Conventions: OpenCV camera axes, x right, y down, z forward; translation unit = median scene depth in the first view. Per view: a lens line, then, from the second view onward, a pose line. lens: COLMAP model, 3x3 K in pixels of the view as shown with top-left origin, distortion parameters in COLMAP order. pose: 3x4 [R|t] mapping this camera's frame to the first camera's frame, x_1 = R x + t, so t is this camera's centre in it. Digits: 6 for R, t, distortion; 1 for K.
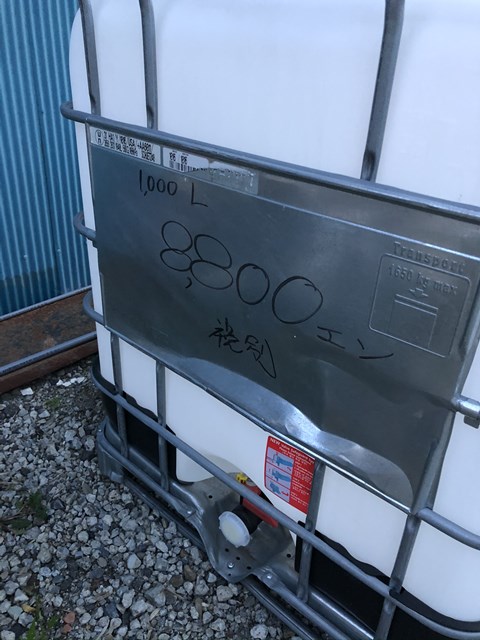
lens RADIAL K [[525.0, 0, 236.4], [0, 525.0, 319.1], [0, 0, 1]] dist [0.034012, -0.049740]
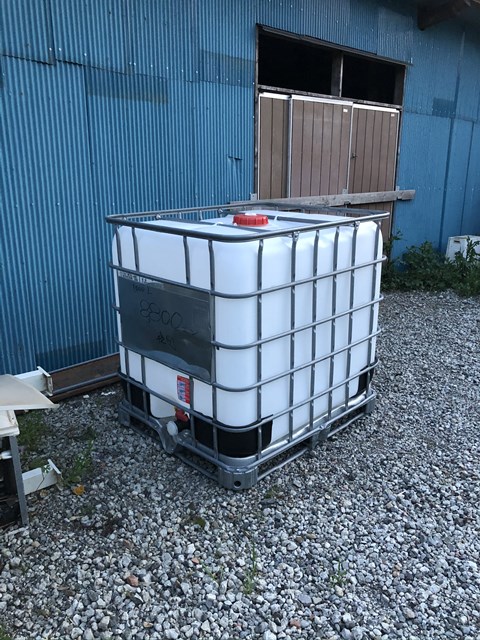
lens RADIAL K [[525.0, 0, 239.2], [0, 525.0, 318.9], [0, 0, 1]] dist [0.034012, -0.049740]
pose [[0.997222, -0.024762, -0.070247, 0.472541], [0.009015, 0.976313, -0.216174, 0.428098], [0.073936, 0.214940, 0.973825, -1.388659]]
